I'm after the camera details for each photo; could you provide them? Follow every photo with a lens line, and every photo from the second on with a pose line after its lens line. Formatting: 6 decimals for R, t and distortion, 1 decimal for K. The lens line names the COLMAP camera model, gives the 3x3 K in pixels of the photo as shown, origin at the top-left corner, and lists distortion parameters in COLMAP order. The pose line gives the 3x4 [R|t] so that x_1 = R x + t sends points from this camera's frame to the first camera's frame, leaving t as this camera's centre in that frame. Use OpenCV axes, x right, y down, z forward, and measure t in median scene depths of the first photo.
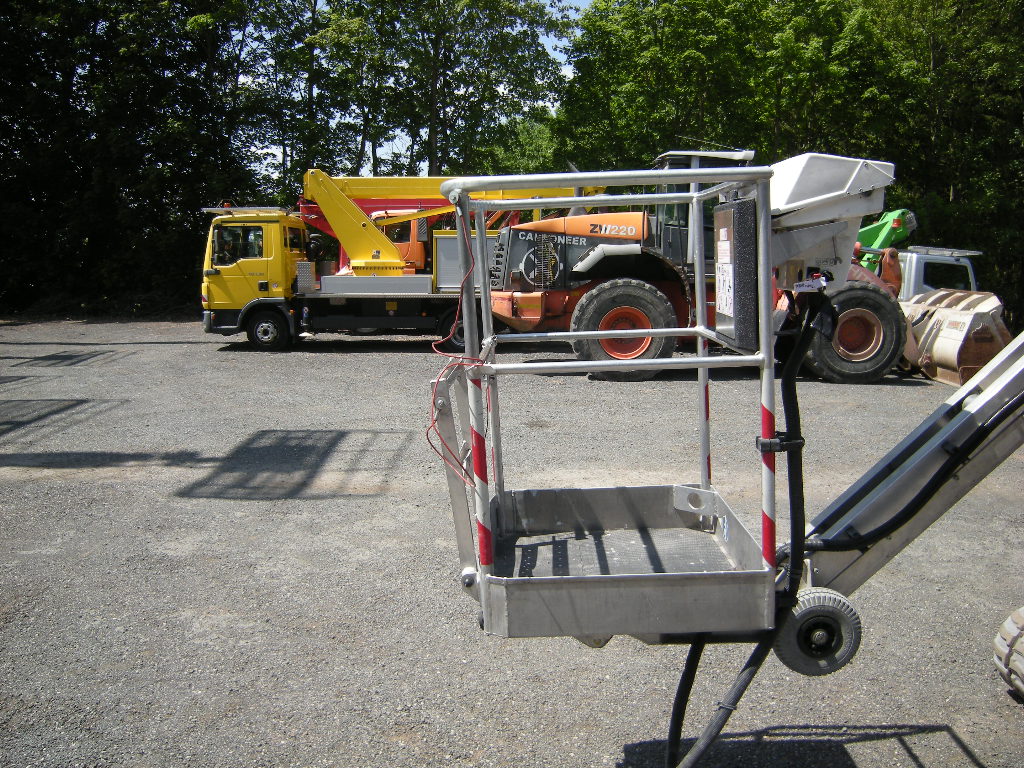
lens RADIAL K [[847.9, 0, 510.6], [0, 847.9, 396.9], [0, 0, 1]] dist [-0.138295, 0.079767]
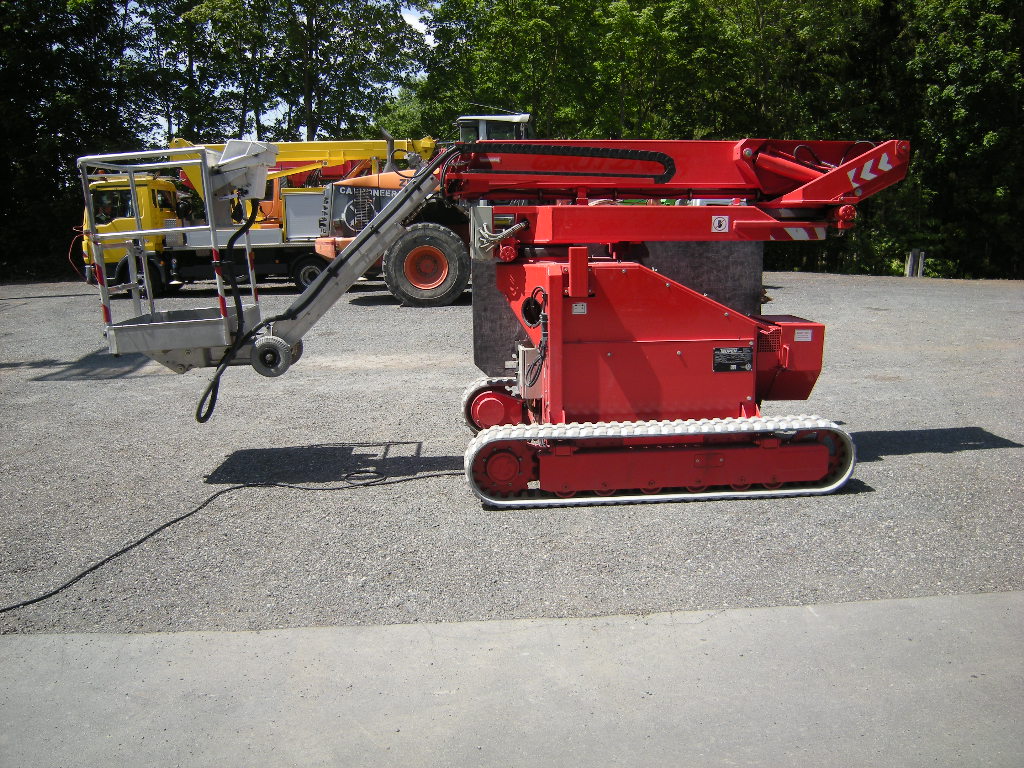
lens RADIAL K [[854.6, 0, 513.6], [0, 854.6, 376.2], [0, 0, 1]] dist [-0.122345, 0.058187]
pose [[0.996077, -0.039078, 0.079396, 0.081746], [0.037422, 0.999052, 0.022251, 0.030724], [-0.080190, -0.019193, 0.996595, -0.125059]]
